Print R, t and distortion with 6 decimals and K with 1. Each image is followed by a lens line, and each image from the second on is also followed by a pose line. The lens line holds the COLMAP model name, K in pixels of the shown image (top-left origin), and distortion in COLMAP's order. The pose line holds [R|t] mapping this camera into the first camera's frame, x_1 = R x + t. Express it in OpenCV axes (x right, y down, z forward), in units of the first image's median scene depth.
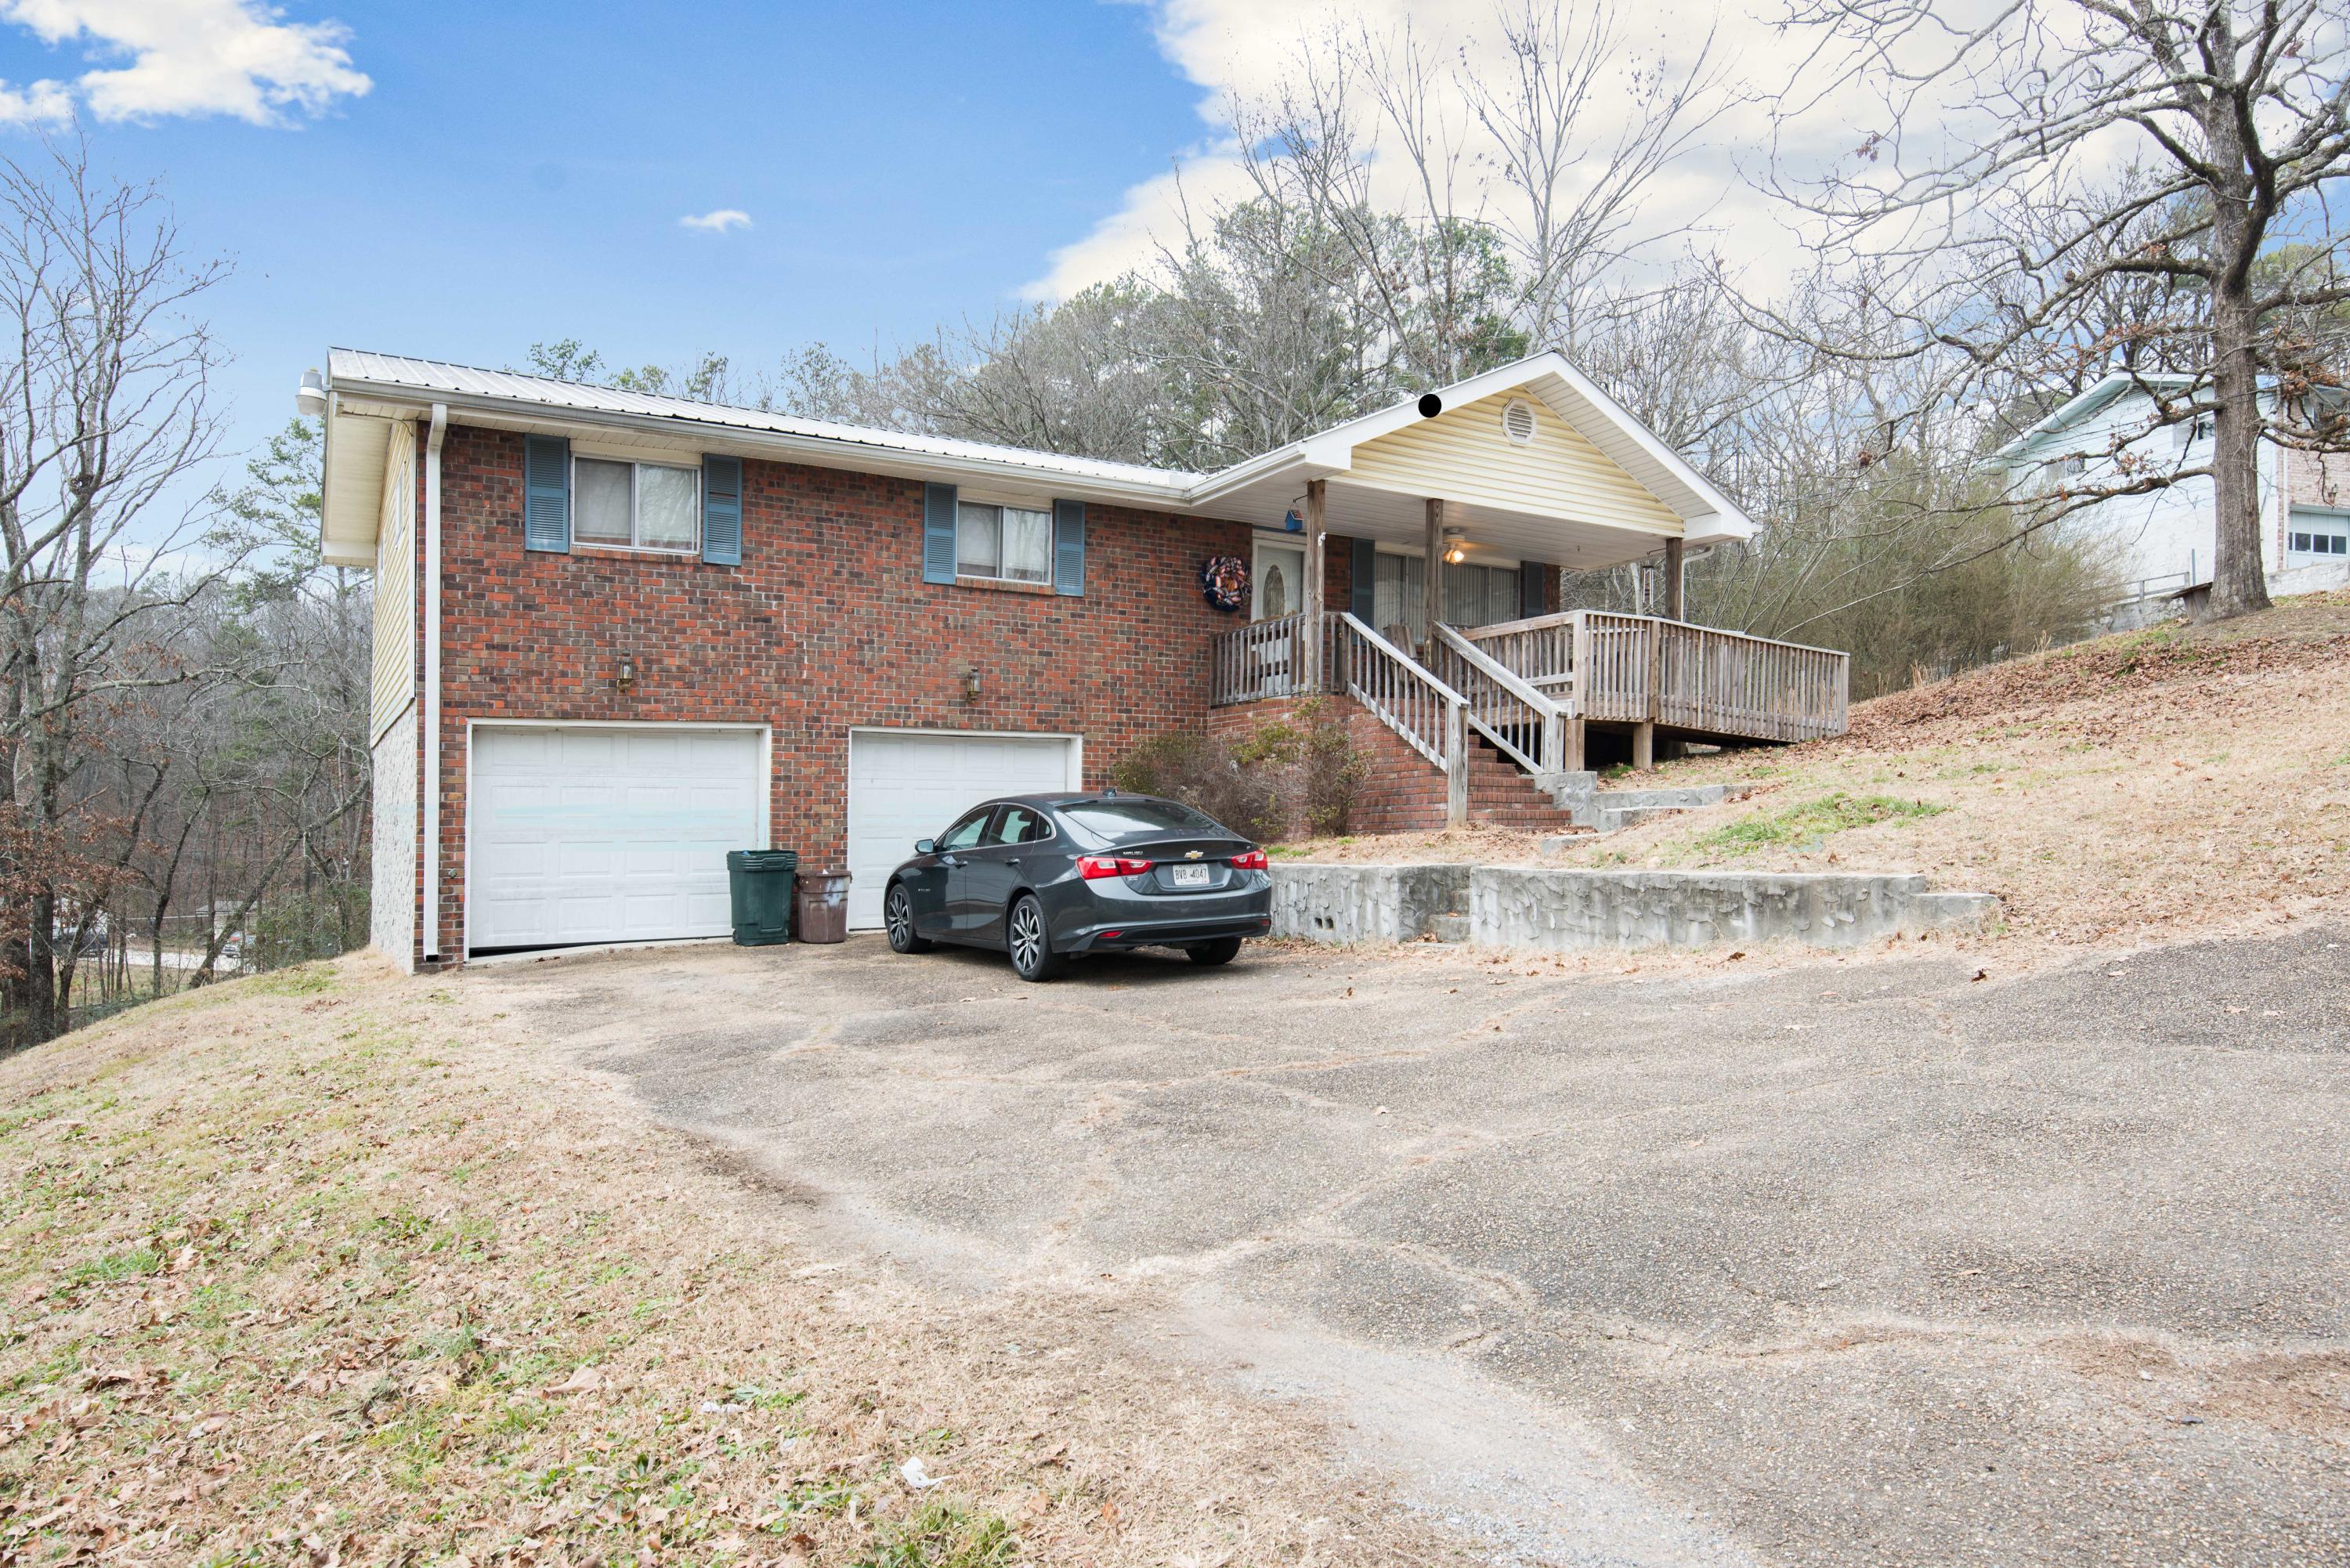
lens RADIAL K [[1251.2, 0, 1177.4], [0, 1251.2, 799.1], [0, 0, 1]] dist [0.005633, 0.000324]
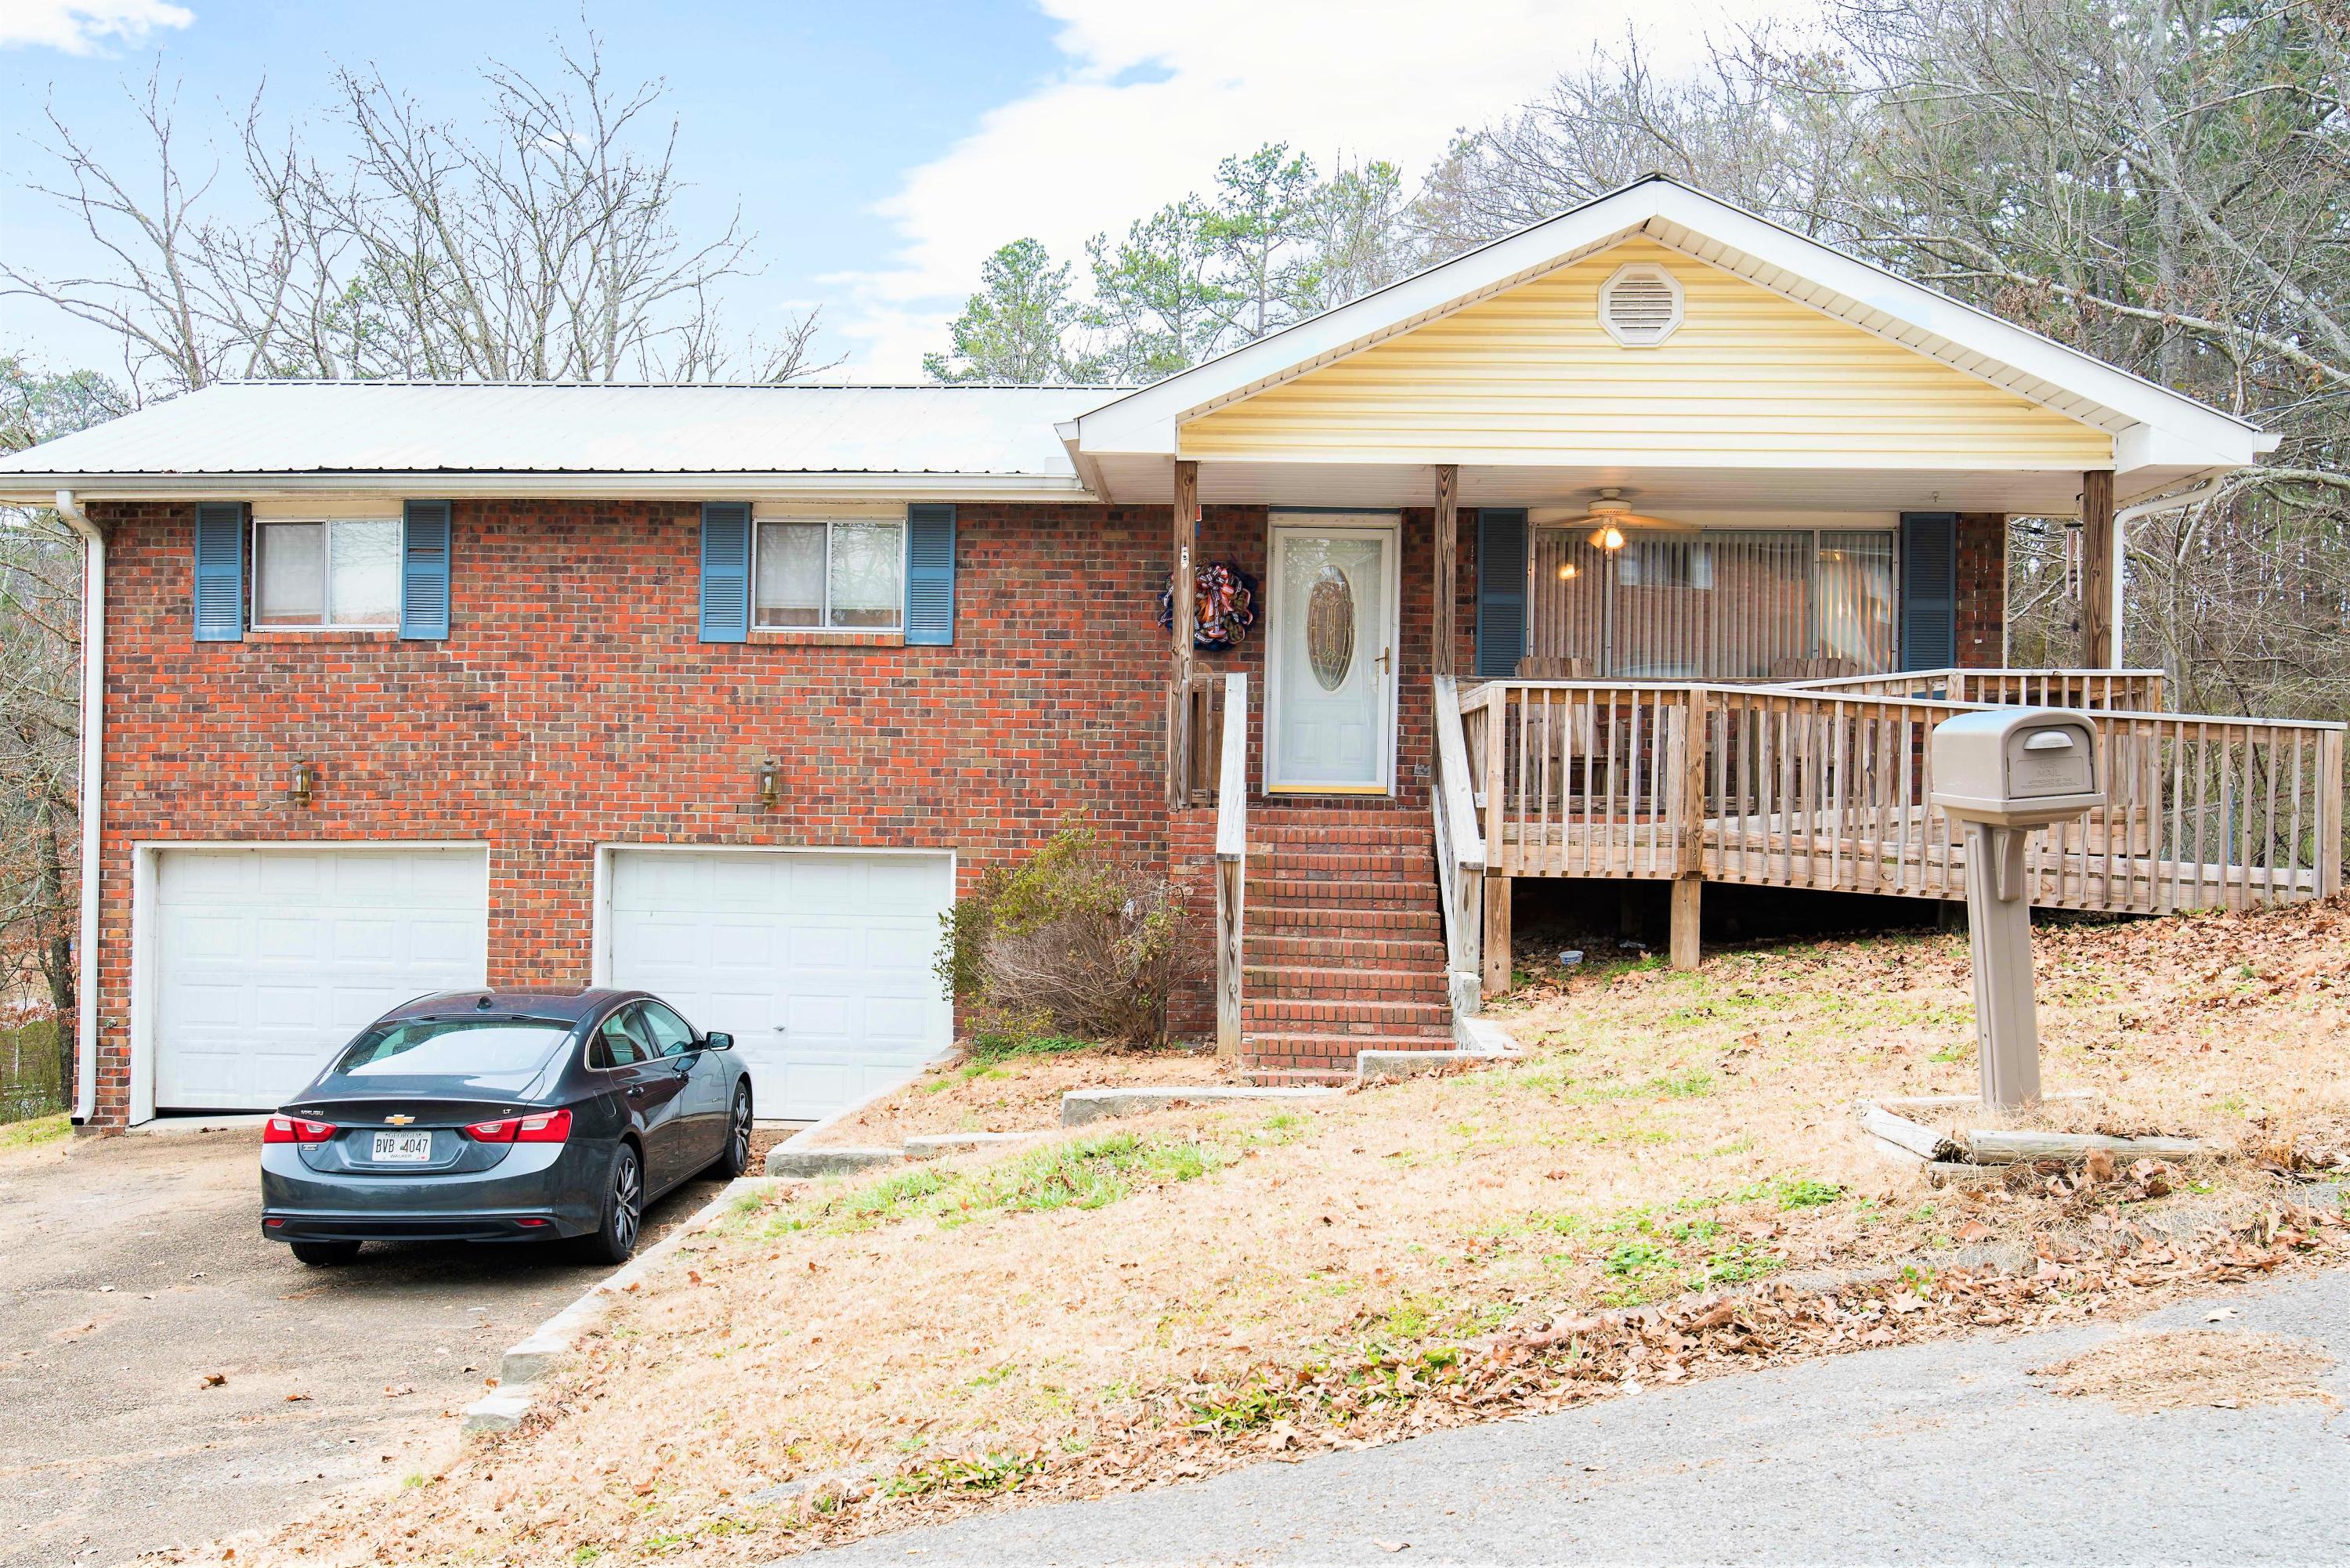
lens RADIAL K [[1987.8, 0, 1173.3], [0, 1987.8, 768.4], [0, 0, 1]] dist [0.017175, 0.006307]
pose [[0.856651, 0.012687, -0.515740, 0.668472], [-0.017147, 0.999845, -0.003885, -0.108796], [0.515611, 0.012171, 0.856737, 0.175102]]
